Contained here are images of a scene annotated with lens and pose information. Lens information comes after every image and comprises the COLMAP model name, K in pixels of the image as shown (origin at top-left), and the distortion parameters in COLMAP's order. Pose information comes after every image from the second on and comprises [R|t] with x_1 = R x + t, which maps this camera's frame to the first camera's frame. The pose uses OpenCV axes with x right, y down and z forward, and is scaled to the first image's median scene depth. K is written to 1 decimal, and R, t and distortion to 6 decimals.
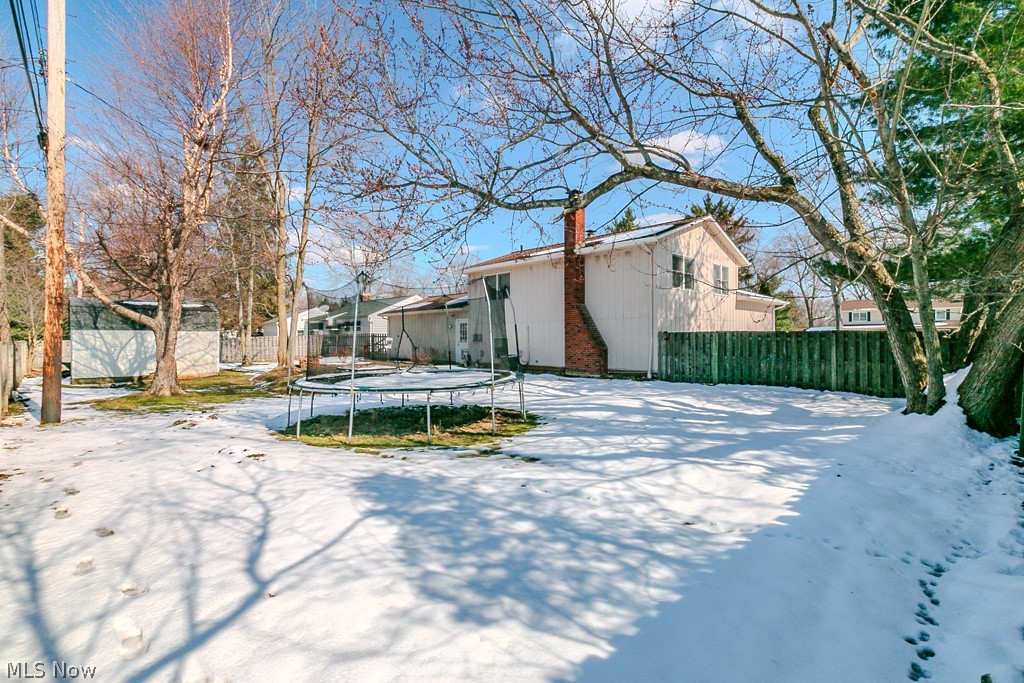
lens RADIAL K [[486.0, 0, 511.6], [0, 486.0, 338.8], [0, 0, 1]] dist [-0.003116, -0.001620]
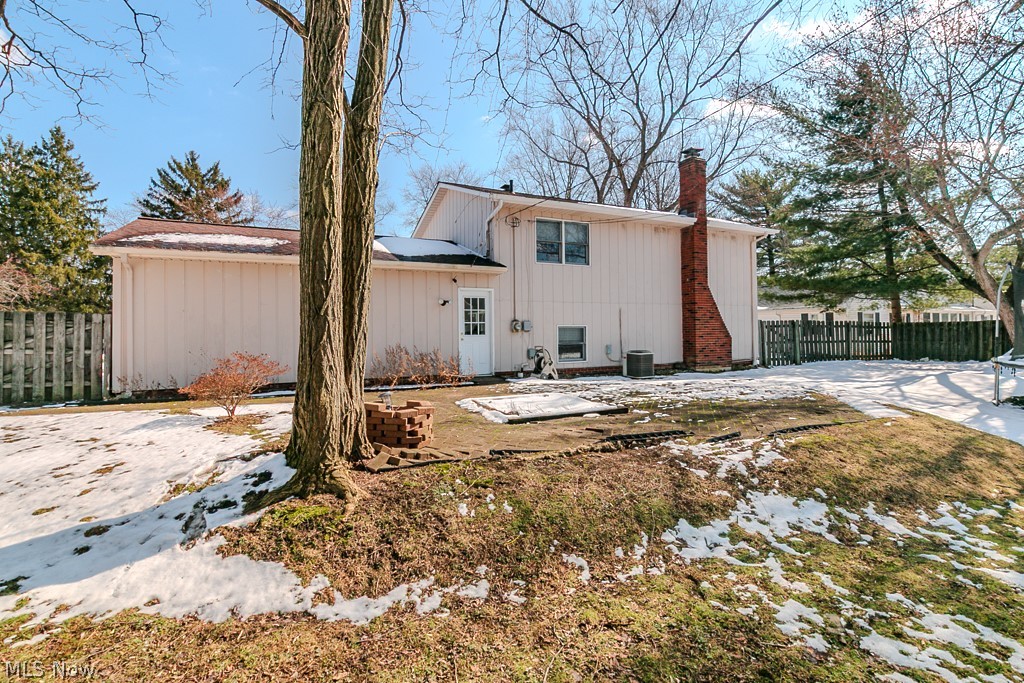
lens RADIAL K [[500.2, 0, 513.6], [0, 500.2, 340.2], [0, 0, 1]] dist [-0.004876, -0.004443]
pose [[0.284409, -0.014028, 0.958600, -0.796931], [0.009697, 0.999884, 0.011755, 0.009731], [-0.958654, 0.005952, 0.284512, 1.081435]]
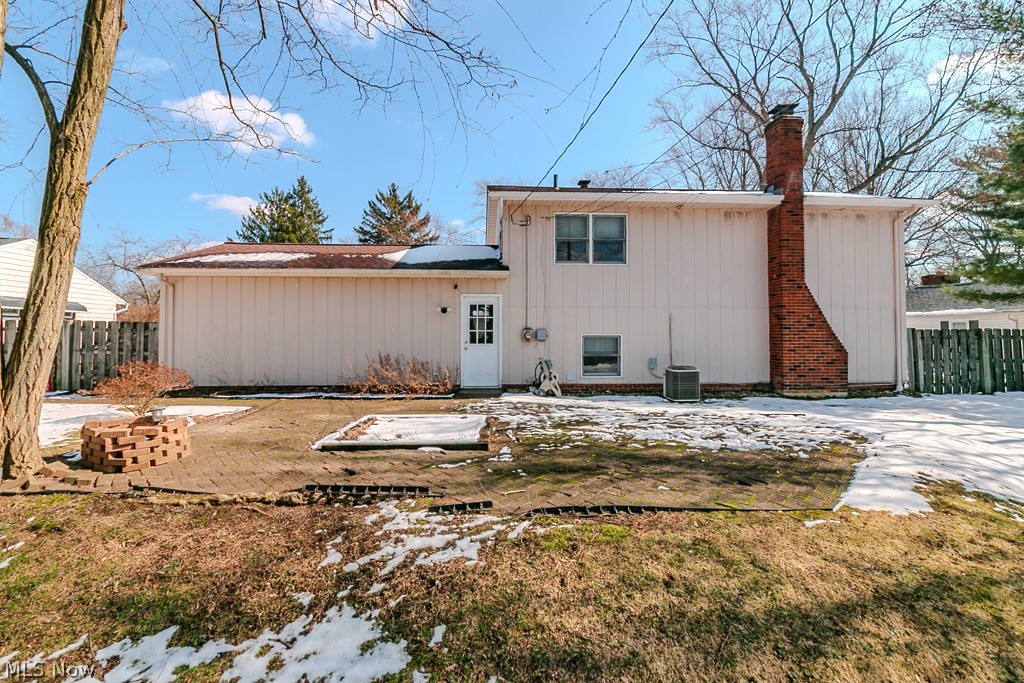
lens RADIAL K [[486.0, 0, 512.6], [0, 486.0, 337.7], [0, 0, 1]] dist [-0.003116, -0.001620]
pose [[0.646013, 0.003136, 0.763320, -0.600303], [-0.003668, 0.999993, -0.001005, 0.002205], [-0.763318, -0.002150, 0.646019, 0.885750]]
